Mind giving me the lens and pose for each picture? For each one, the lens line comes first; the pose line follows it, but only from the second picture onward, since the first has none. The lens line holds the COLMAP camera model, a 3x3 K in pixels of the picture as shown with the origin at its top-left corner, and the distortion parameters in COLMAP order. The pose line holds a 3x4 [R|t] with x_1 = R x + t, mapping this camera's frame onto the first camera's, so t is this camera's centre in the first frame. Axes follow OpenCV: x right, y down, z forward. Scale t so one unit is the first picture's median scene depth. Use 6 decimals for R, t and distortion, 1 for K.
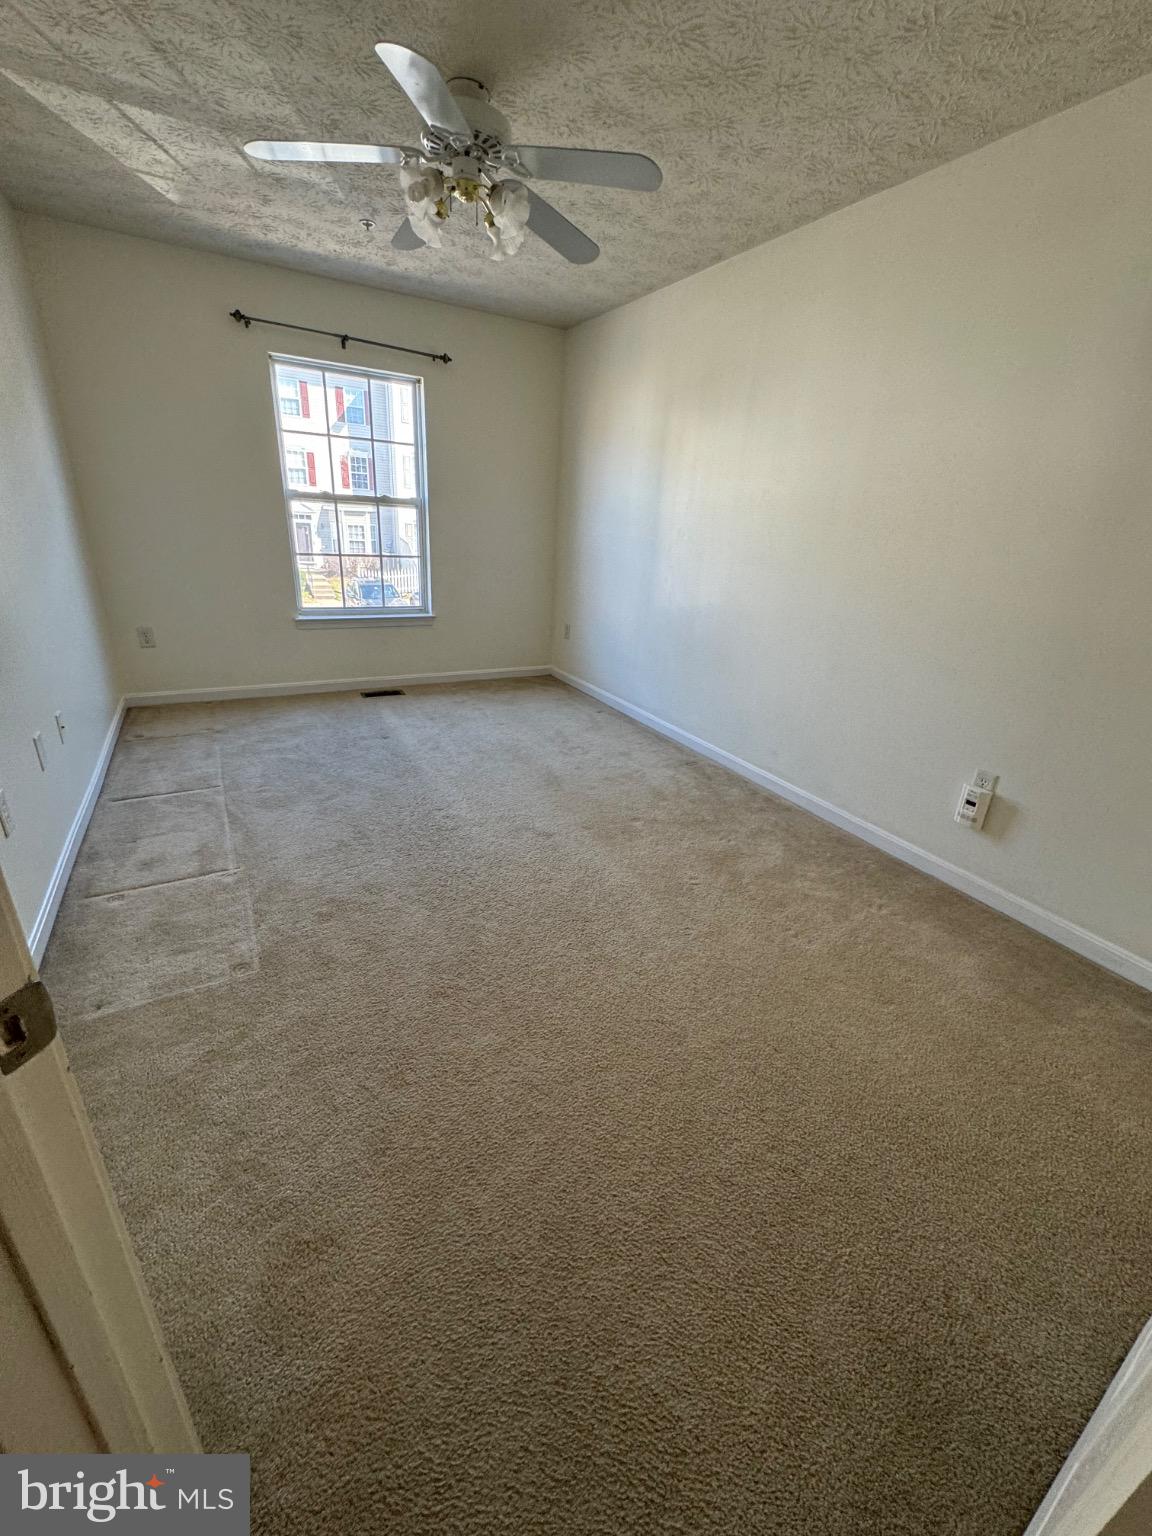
lens RADIAL K [[615.0, 0, 576.0], [0, 615.0, 768.0], [0, 0, 1]] dist [-0.000465, 0.000004]
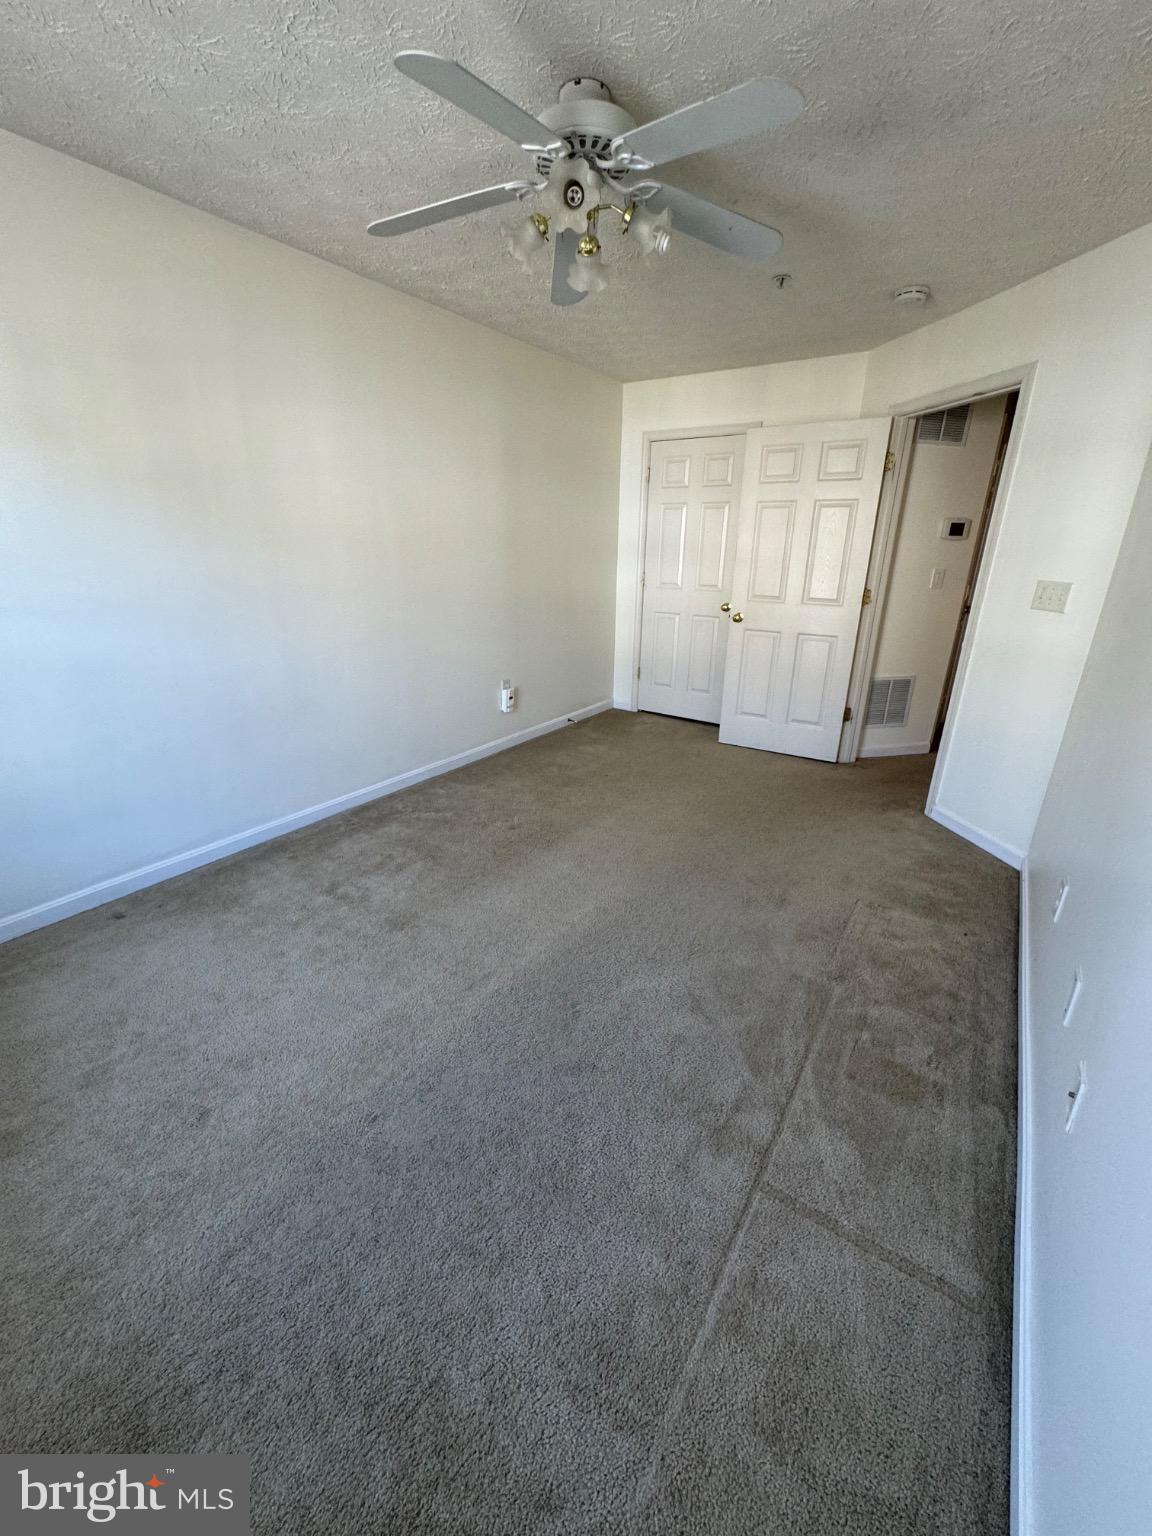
lens RADIAL K [[615.0, 0, 576.0], [0, 615.0, 768.0], [0, 0, 1]] dist [-0.000465, 0.000004]
pose [[-0.446045, -0.370196, 0.814861, -0.786519], [0.301833, 0.794895, 0.526345, -0.531227], [-0.842580, 0.480725, -0.242822, 1.082240]]
